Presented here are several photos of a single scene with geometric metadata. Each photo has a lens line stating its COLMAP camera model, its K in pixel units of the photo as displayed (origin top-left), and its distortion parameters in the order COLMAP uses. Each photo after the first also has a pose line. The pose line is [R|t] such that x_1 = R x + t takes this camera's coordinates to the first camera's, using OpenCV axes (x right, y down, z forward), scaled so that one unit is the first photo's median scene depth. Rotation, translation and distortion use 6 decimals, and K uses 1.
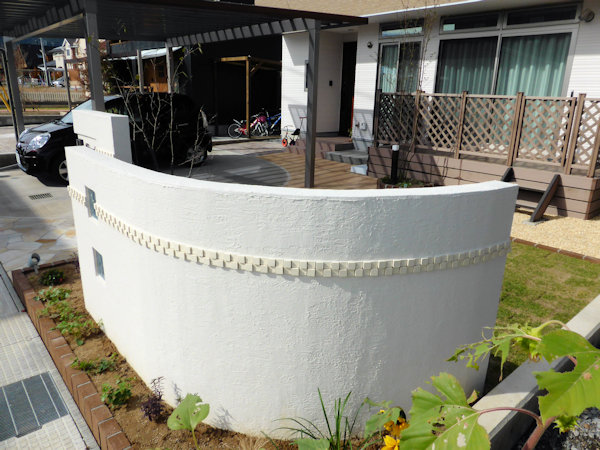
lens RADIAL K [[440.9, 0, 300.2], [0, 440.9, 223.1], [0, 0, 1]] dist [-0.021017, 0.018937]
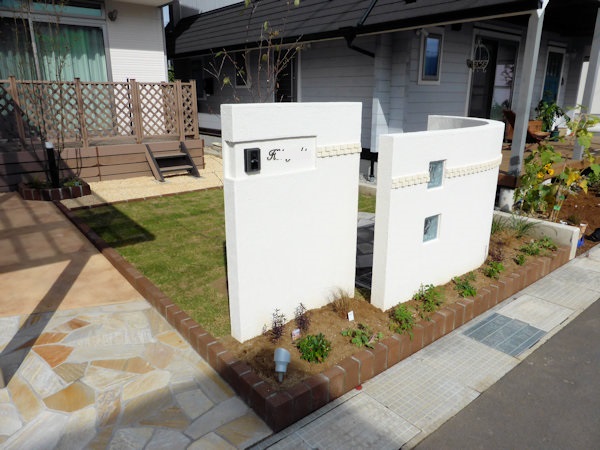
lens RADIAL K [[440.9, 0, 296.9], [0, 440.9, 219.5], [0, 0, 1]] dist [-0.021017, 0.018937]
pose [[0.021222, -0.302358, 0.952958, -0.583558], [0.284373, 0.915627, 0.284181, -0.132200], [-0.958479, 0.264965, 0.105413, 0.453842]]
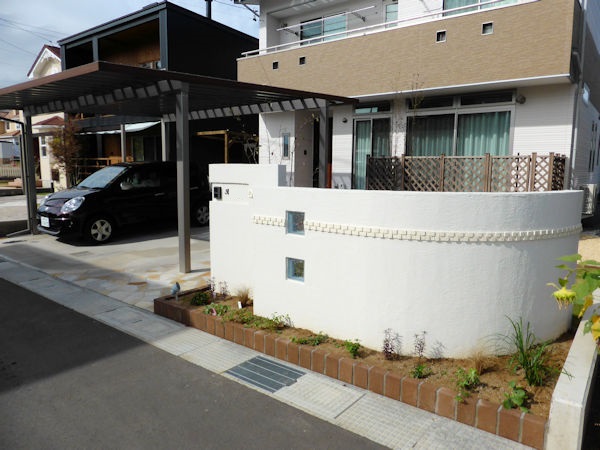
lens RADIAL K [[440.9, 0, 304.3], [0, 440.9, 224.3], [0, 0, 1]] dist [-0.021017, 0.018937]
pose [[0.979463, -0.042277, 0.197140, -0.257765], [0.073096, 0.985708, -0.151781, 0.062668], [-0.187905, 0.163075, 0.968555, -0.125277]]
